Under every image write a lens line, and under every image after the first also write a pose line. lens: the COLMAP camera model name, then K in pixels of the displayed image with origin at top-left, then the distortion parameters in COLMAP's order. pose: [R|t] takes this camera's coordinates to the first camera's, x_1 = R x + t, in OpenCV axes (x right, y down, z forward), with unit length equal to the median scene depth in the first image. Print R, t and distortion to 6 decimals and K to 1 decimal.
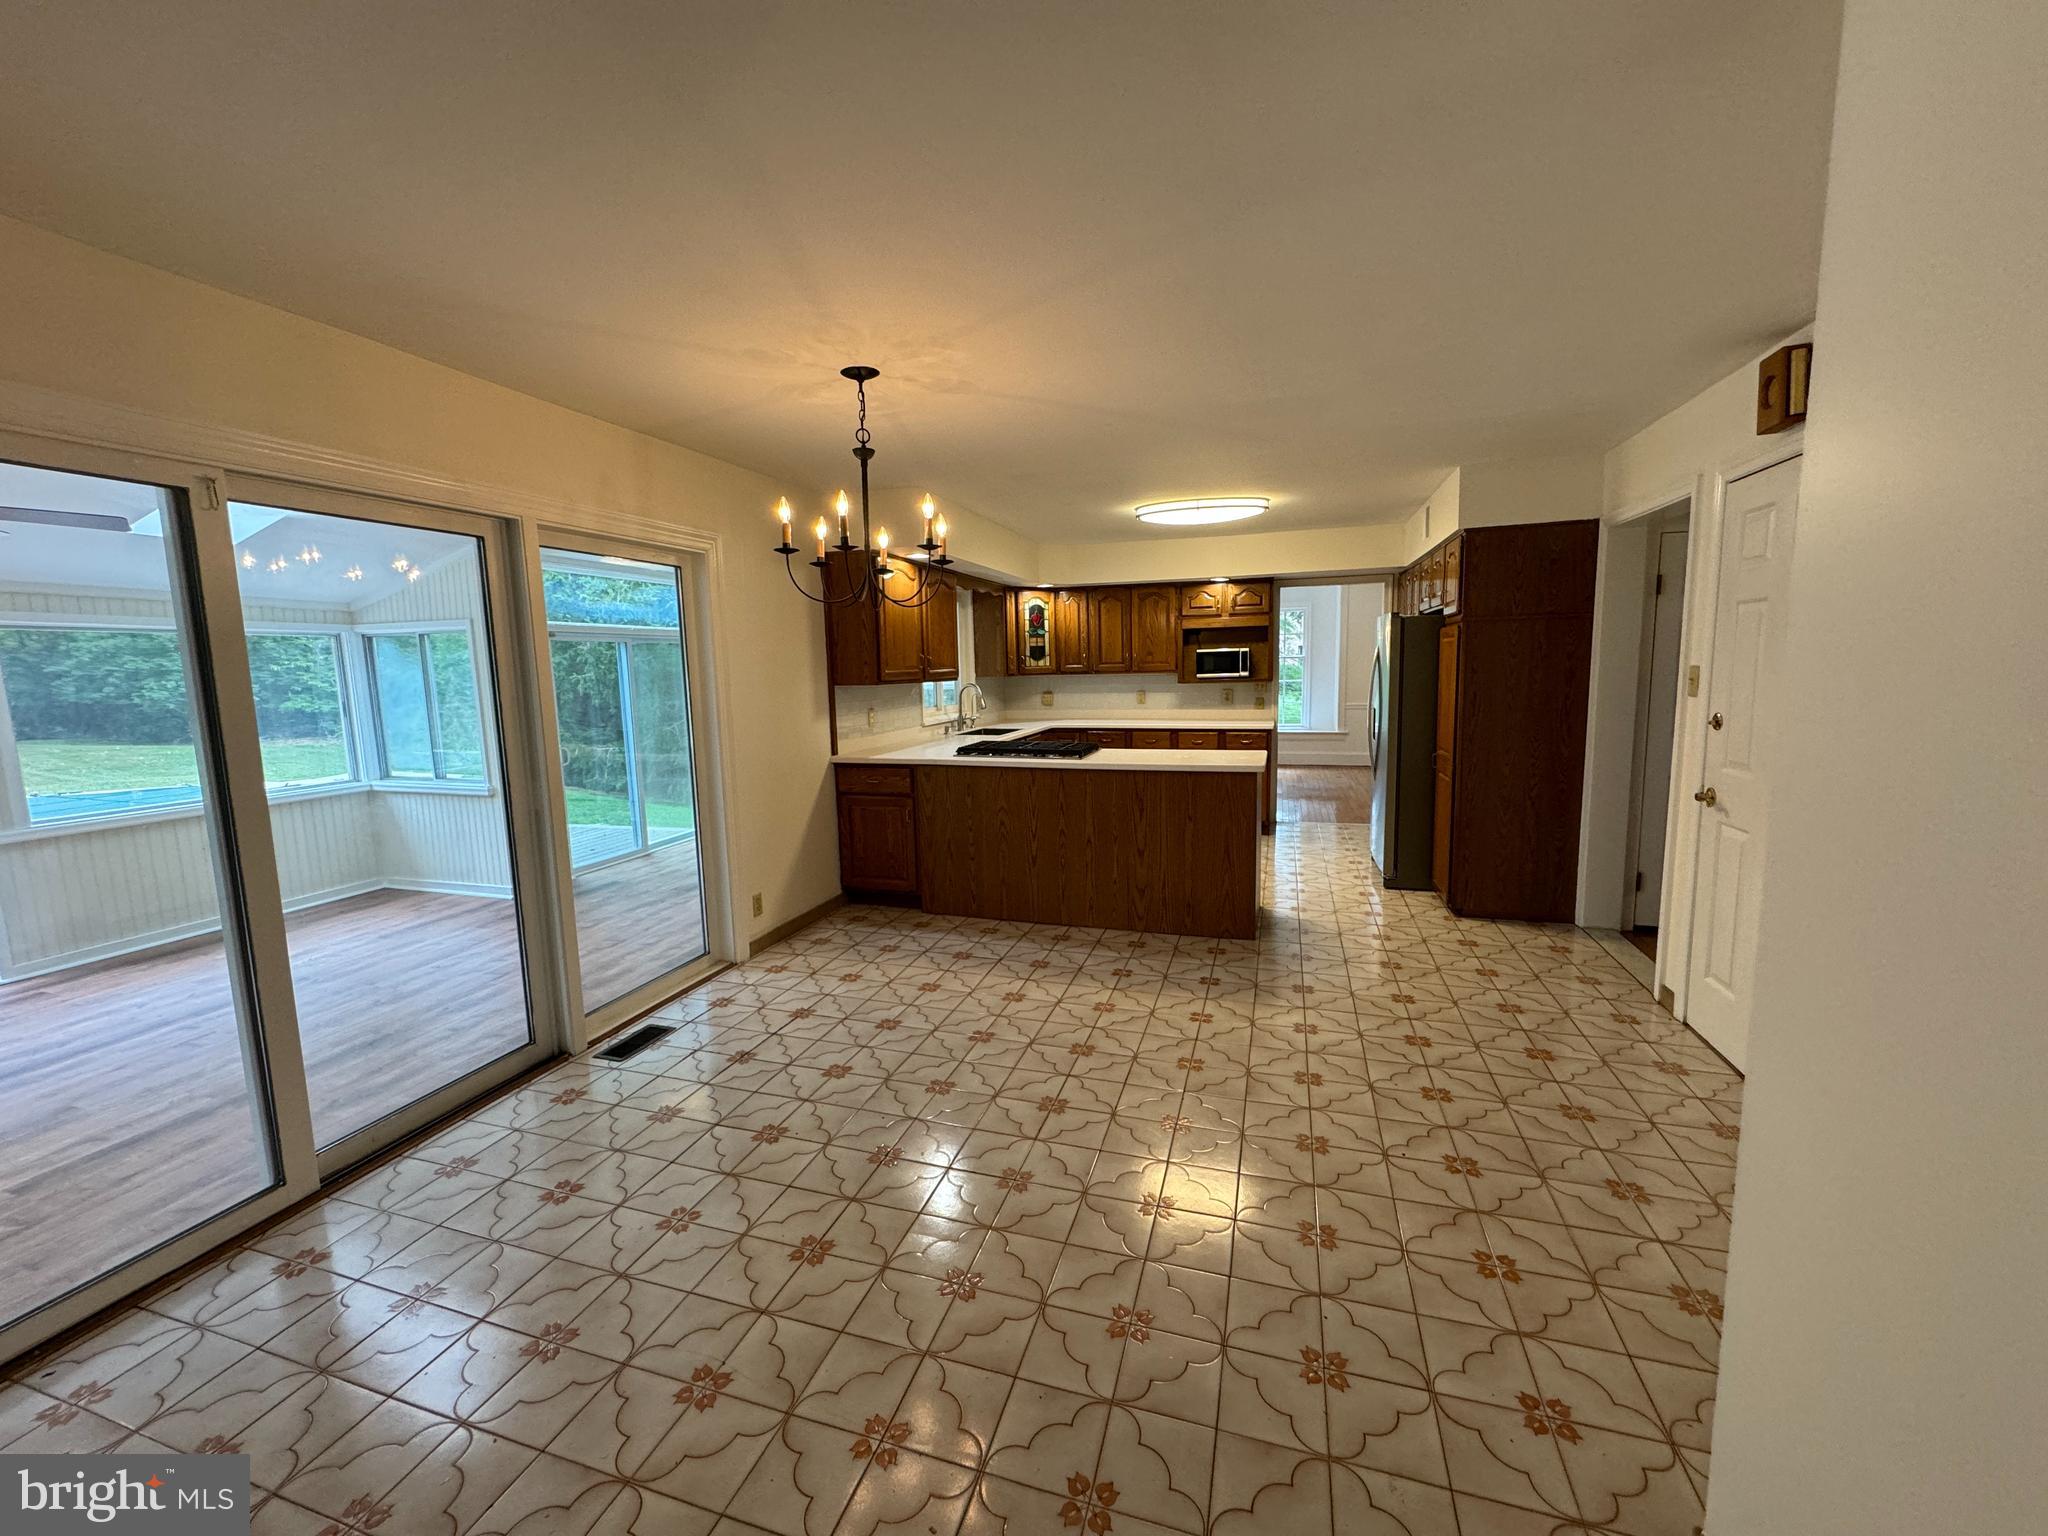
lens RADIAL K [[811.5, 0, 1029.0], [0, 811.5, 763.4], [0, 0, 1]] dist [-0.004683, 0.000943]
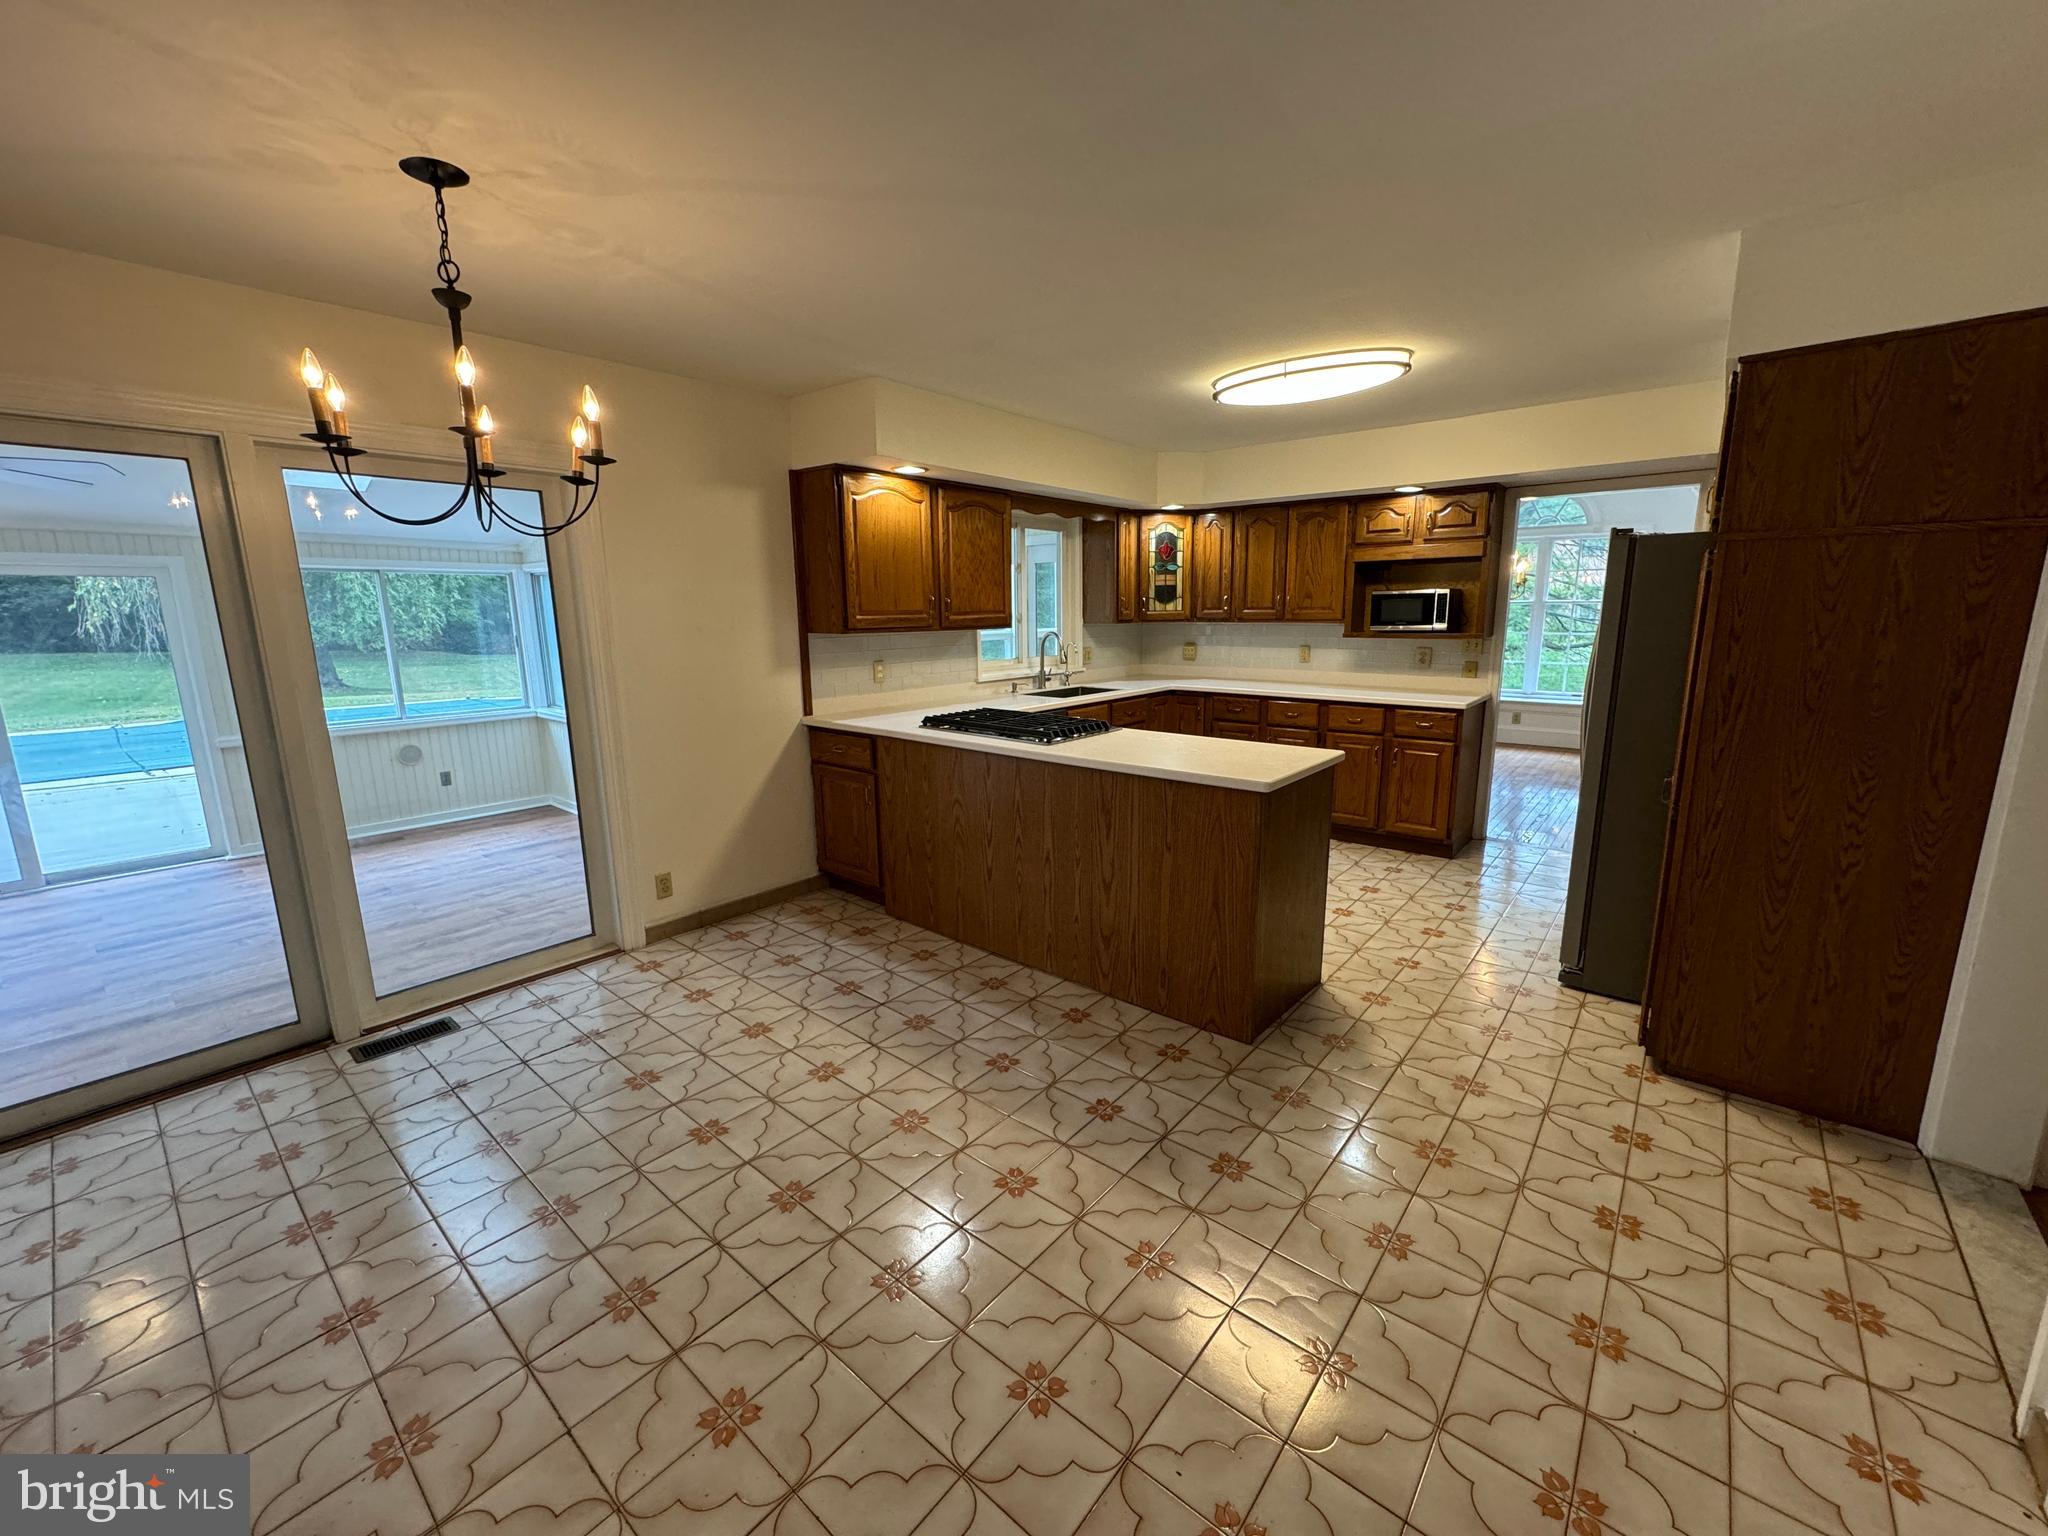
lens RADIAL K [[811.5, 0, 1027.7], [0, 811.5, 765.2], [0, 0, 1]] dist [-0.004683, 0.000943]
pose [[0.923362, 0.084976, -0.374410, 0.331230], [-0.056245, 0.994617, 0.087029, -0.050919], [0.379789, -0.059300, 0.923170, 0.337581]]
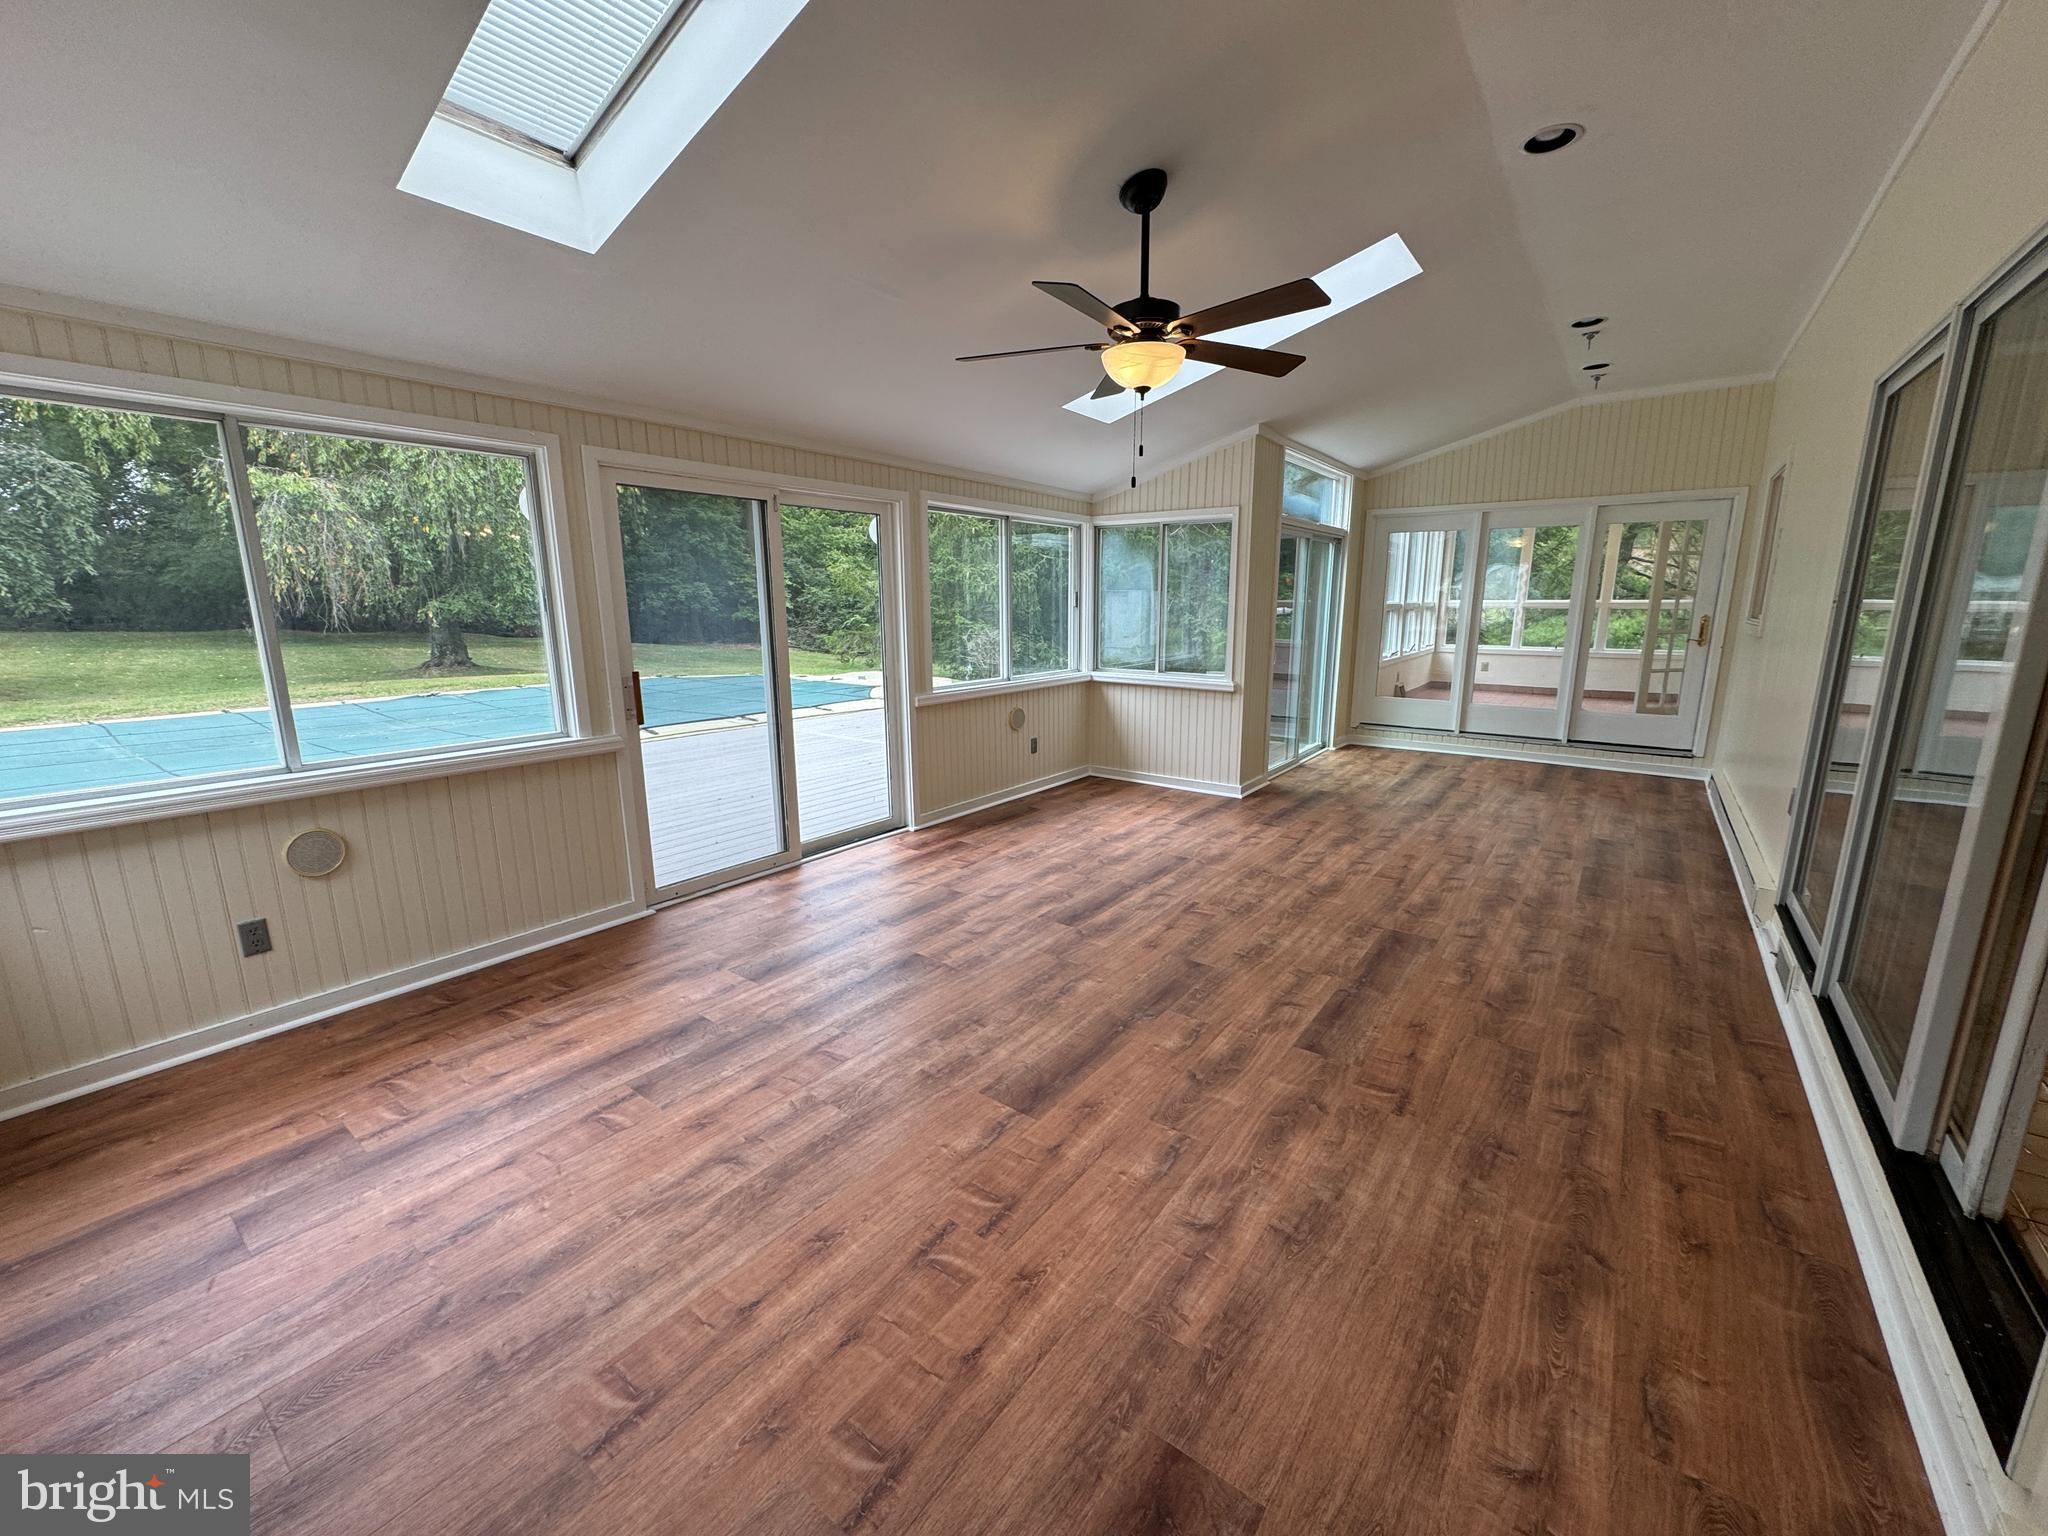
lens RADIAL K [[811.5, 0, 1021.6], [0, 811.5, 768.2], [0, 0, 1]] dist [-0.004683, 0.000943]
pose [[0.941167, 0.087668, -0.326374, -0.806056], [-0.058243, 0.993393, 0.098881, 0.069344], [0.332886, -0.074055, 0.940055, -0.015045]]
